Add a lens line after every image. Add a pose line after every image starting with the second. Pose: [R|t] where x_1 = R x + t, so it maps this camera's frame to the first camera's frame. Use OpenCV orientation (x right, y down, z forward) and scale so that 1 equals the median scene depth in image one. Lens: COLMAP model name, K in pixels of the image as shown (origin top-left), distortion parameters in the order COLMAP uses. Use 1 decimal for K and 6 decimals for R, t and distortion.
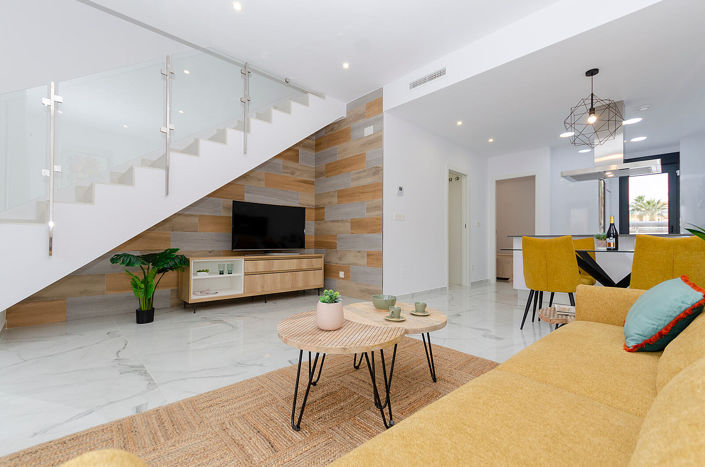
lens RADIAL K [[311.0, 0, 352.5], [0, 311.0, 233.5], [0, 0, 1]] dist [0.002401, 0.000219]
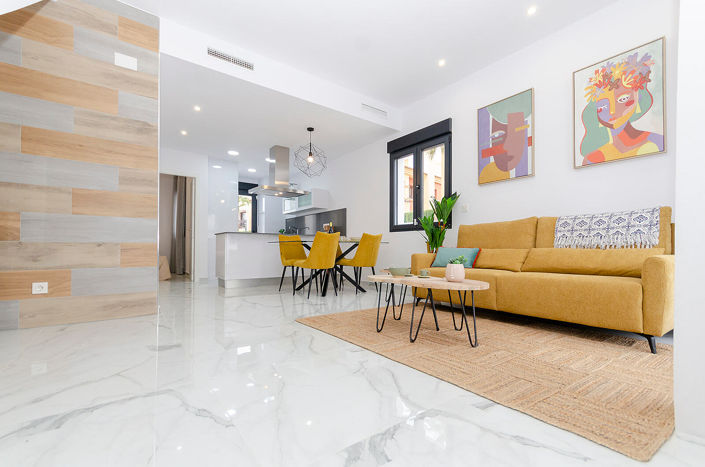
lens RADIAL K [[307.6, 0, 352.1], [0, 307.6, 245.1], [0, 0, 1]] dist [-0.000949, -0.000075]
pose [[0.114284, 0.010971, 0.993387, -0.537203], [-0.030075, 0.999519, -0.007579, 0.049501], [-0.992993, -0.029010, 0.114559, 0.440538]]
